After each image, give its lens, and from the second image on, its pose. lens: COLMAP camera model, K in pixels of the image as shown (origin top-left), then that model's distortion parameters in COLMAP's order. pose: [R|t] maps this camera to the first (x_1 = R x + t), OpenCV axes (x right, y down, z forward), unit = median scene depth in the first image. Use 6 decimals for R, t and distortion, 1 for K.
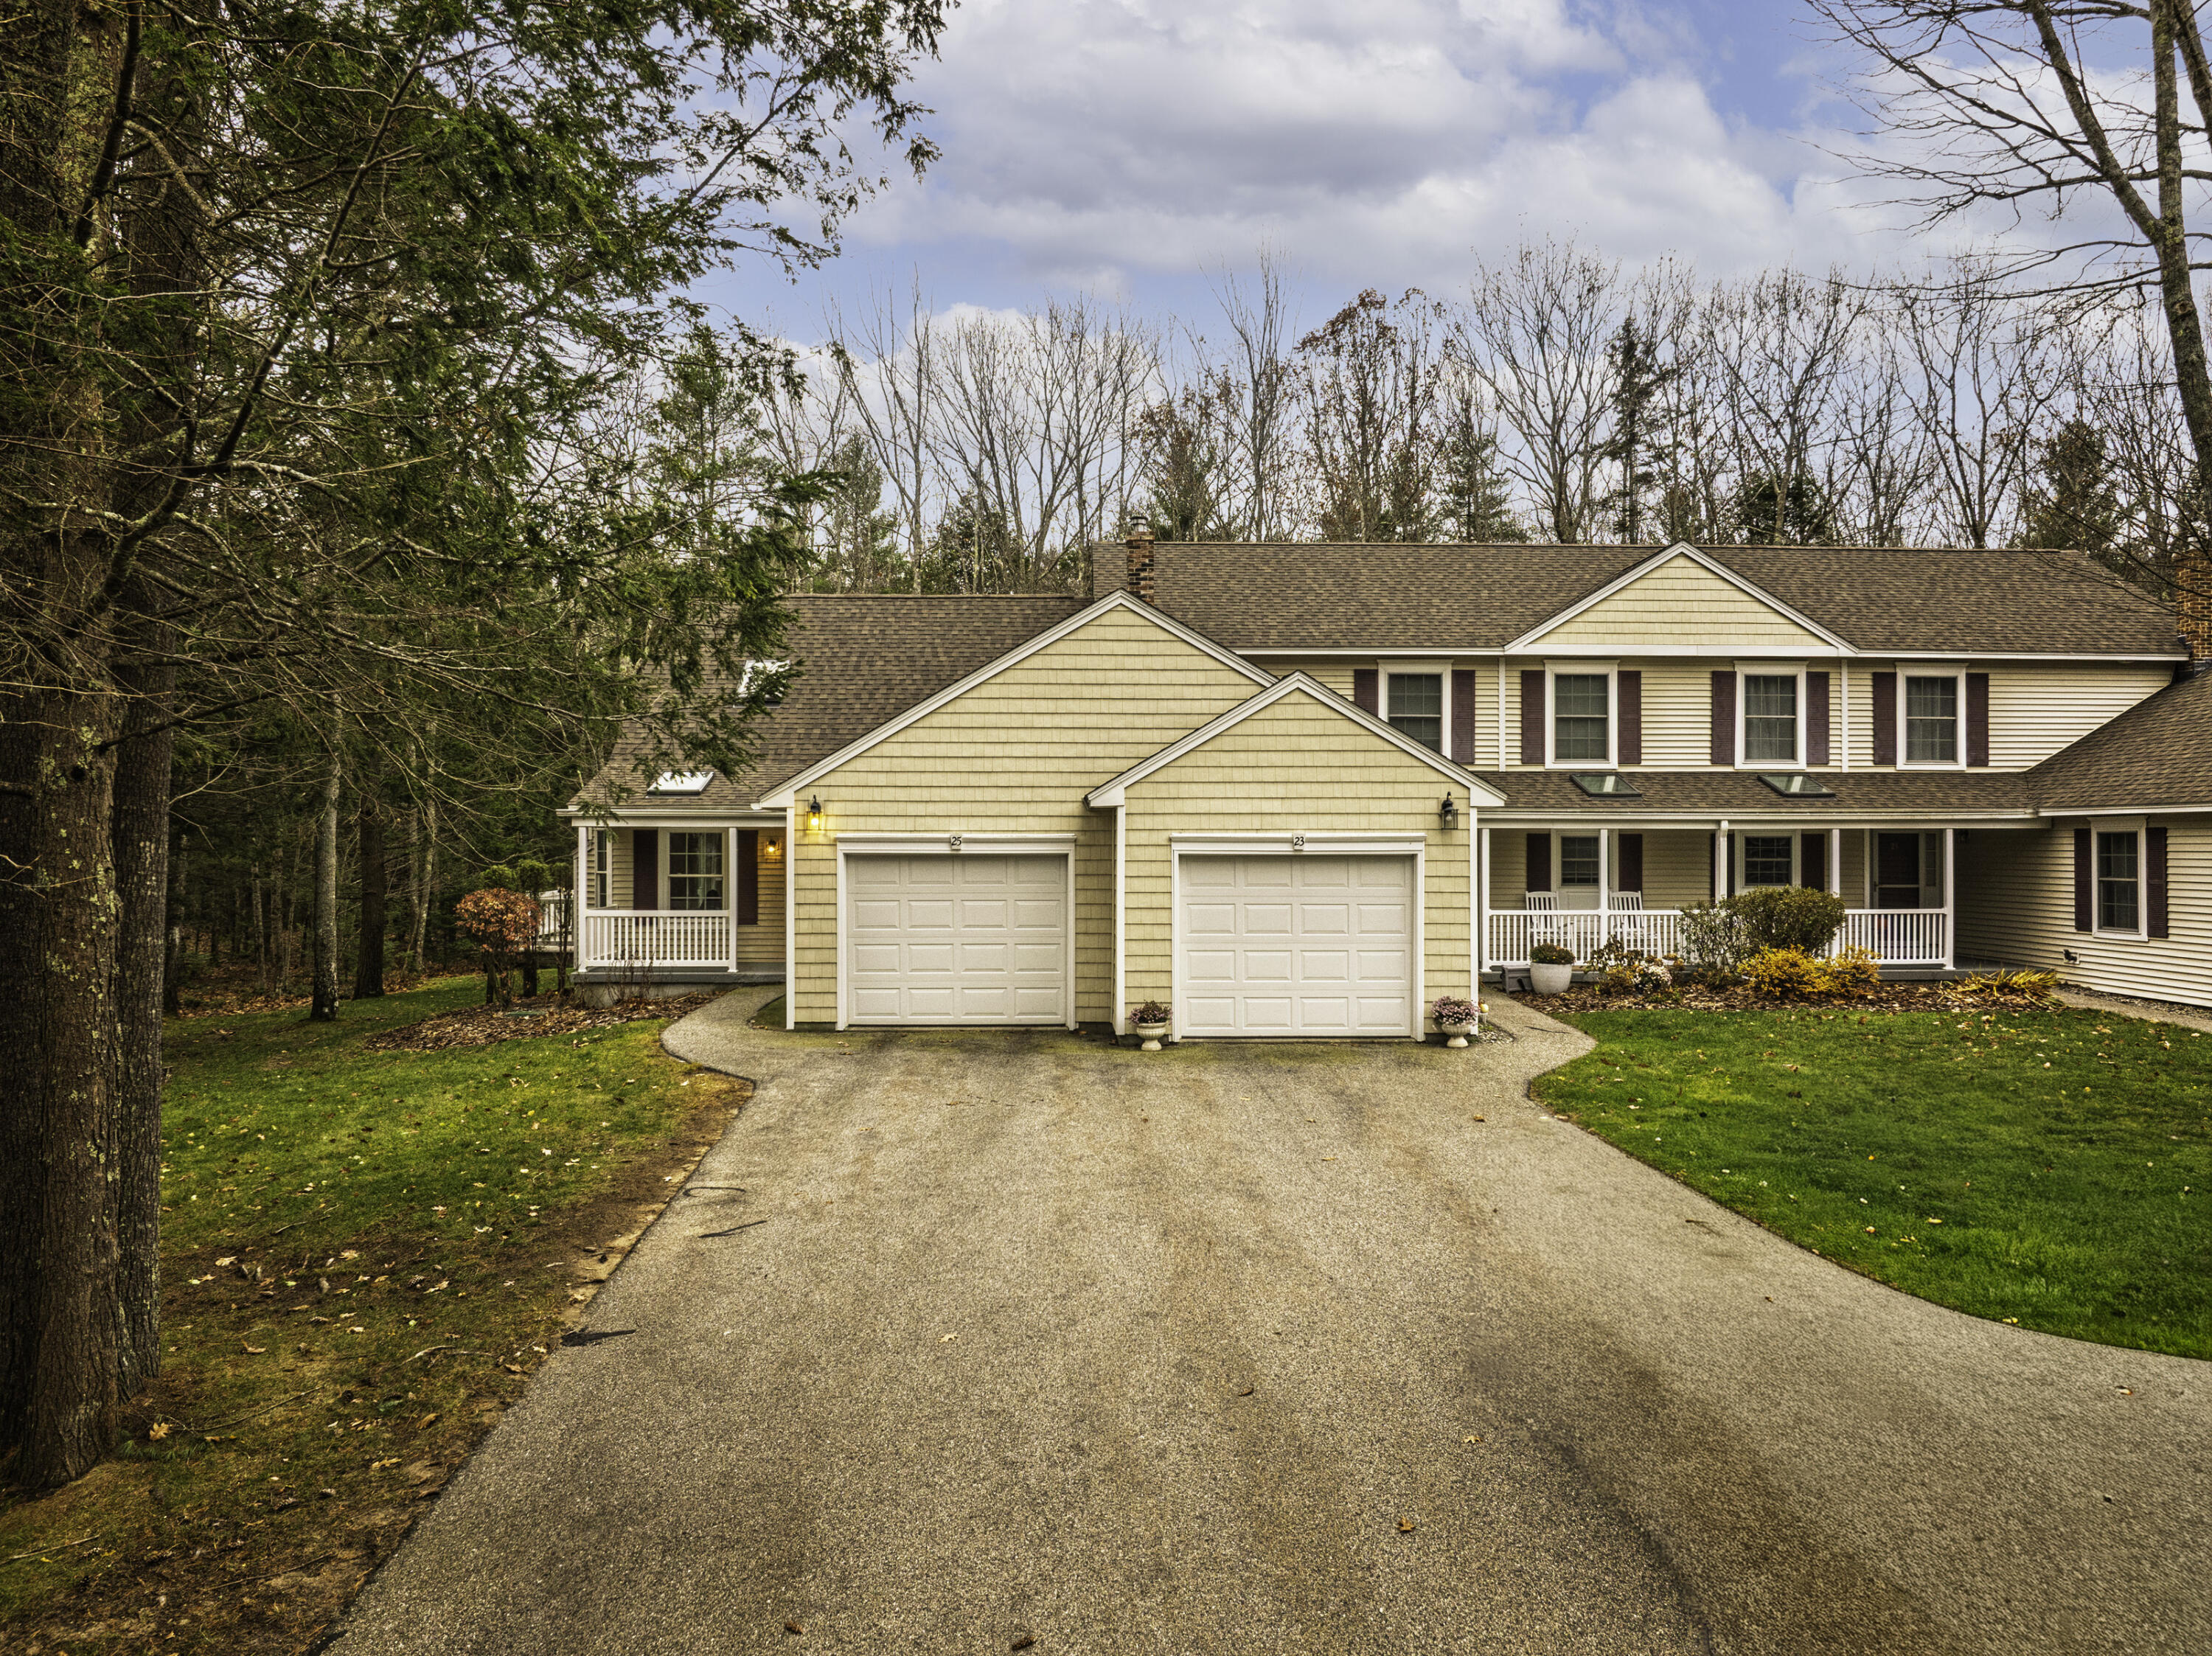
lens RADIAL K [[1629.9, 0, 1115.8], [0, 1629.9, 841.4], [0, 0, 1]] dist [-0.040539, 0.036365]
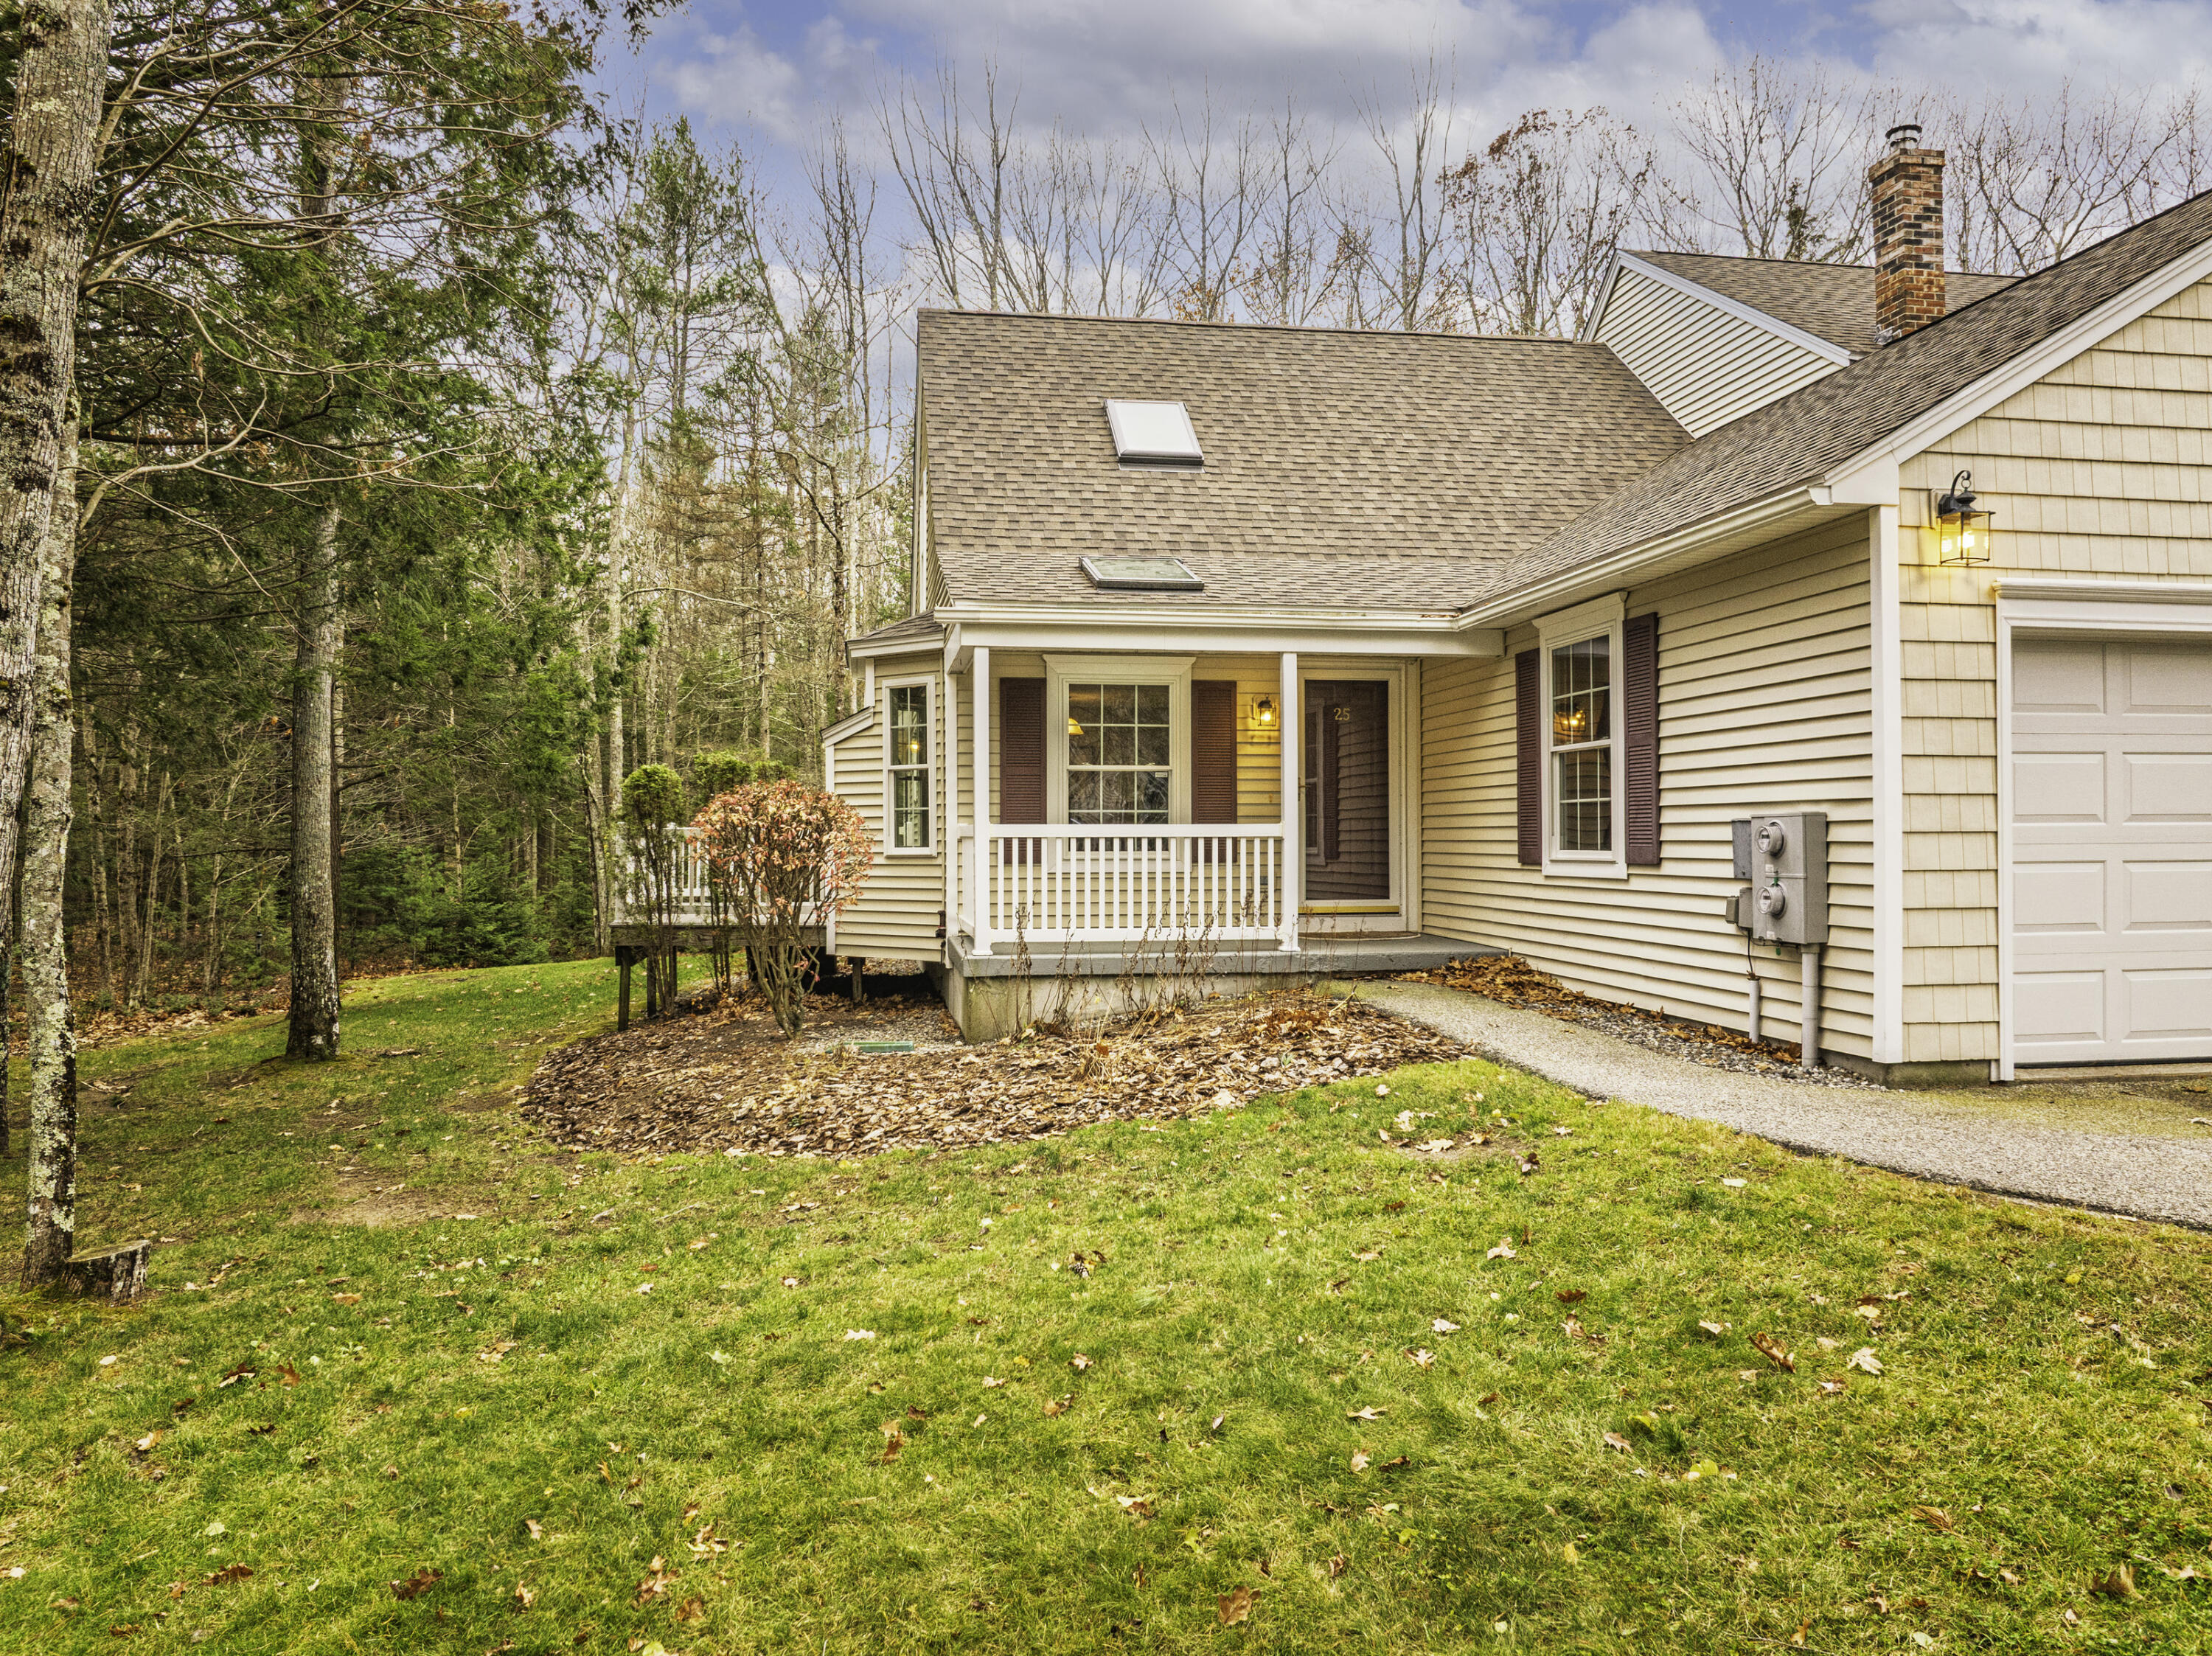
lens RADIAL K [[1638.0, 0, 1131.6], [0, 1638.0, 830.3], [0, 0, 1]] dist [-0.037277, 0.001427]
pose [[0.990876, -0.003740, 0.134727, -0.429792], [0.004226, 0.999986, -0.003323, 0.056555], [-0.134713, 0.003862, 0.990877, 0.644509]]
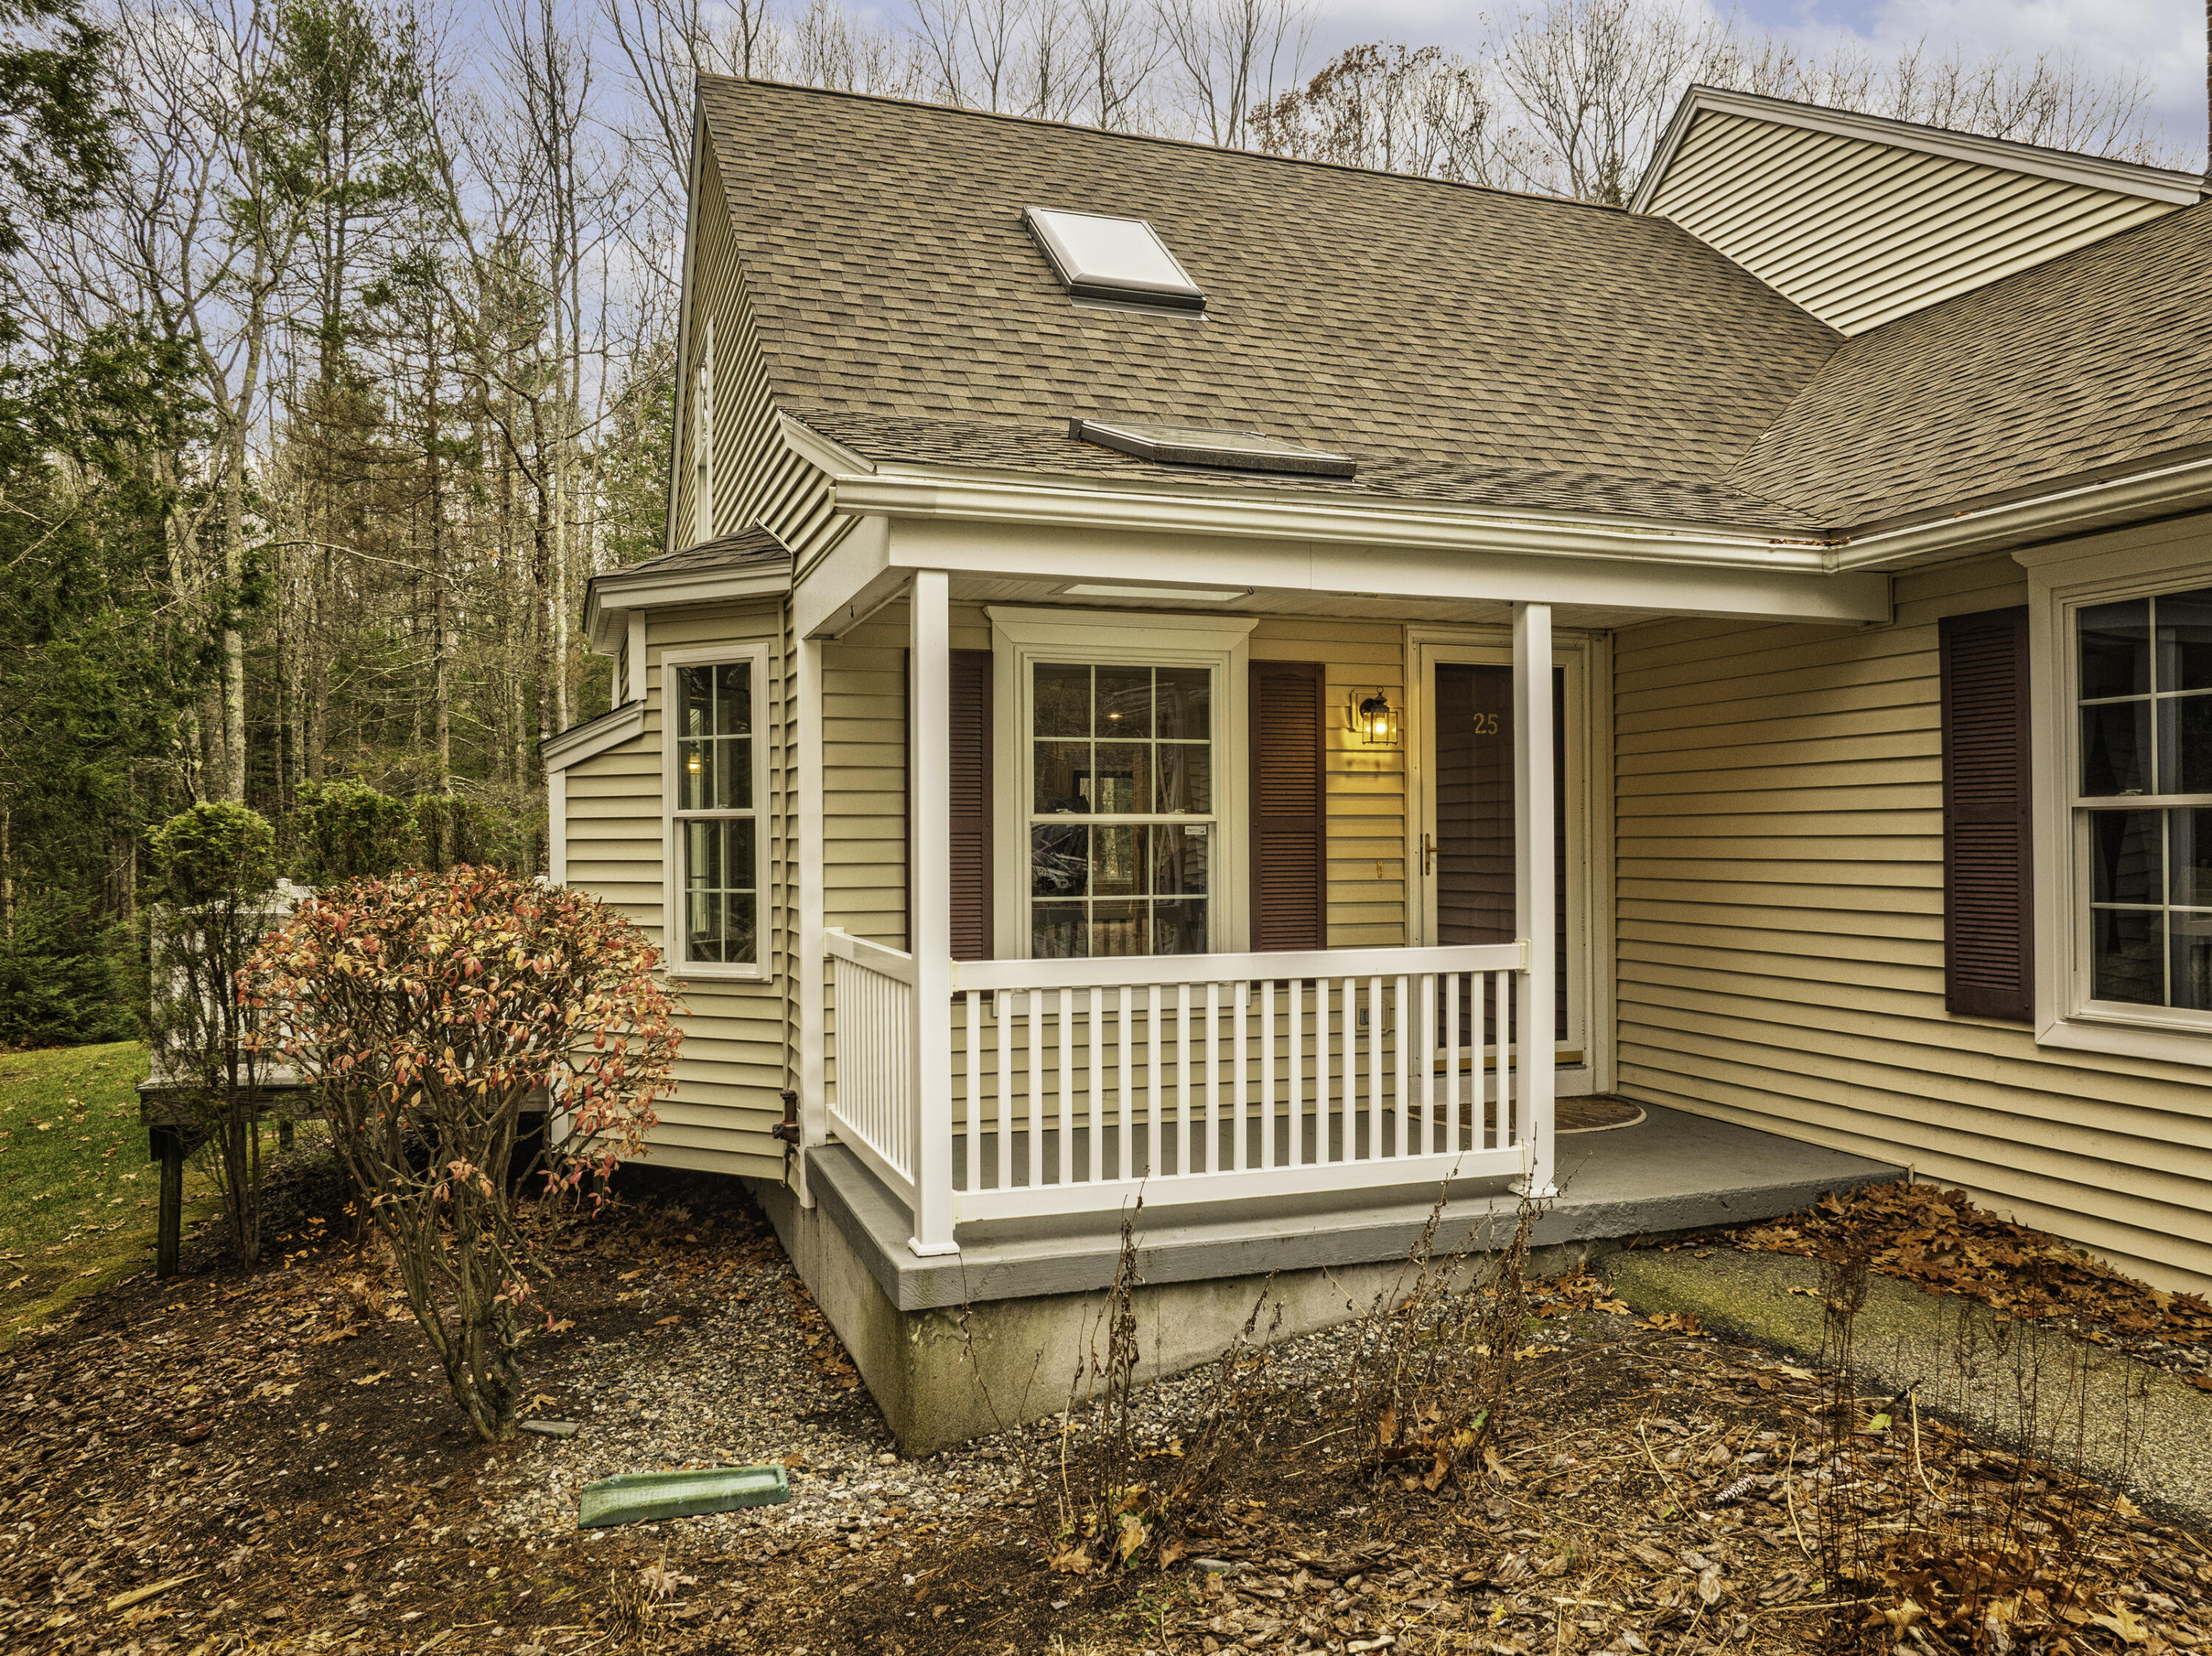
lens RADIAL K [[1616.4, 0, 1171.5], [0, 1616.4, 821.5], [0, 0, 1]] dist [-0.032810, 0.000672]
pose [[0.943494, -0.004233, 0.331364, -0.454215], [0.006925, 0.999952, -0.006945, 0.031358], [-0.331319, 0.008847, 0.943477, 0.974032]]
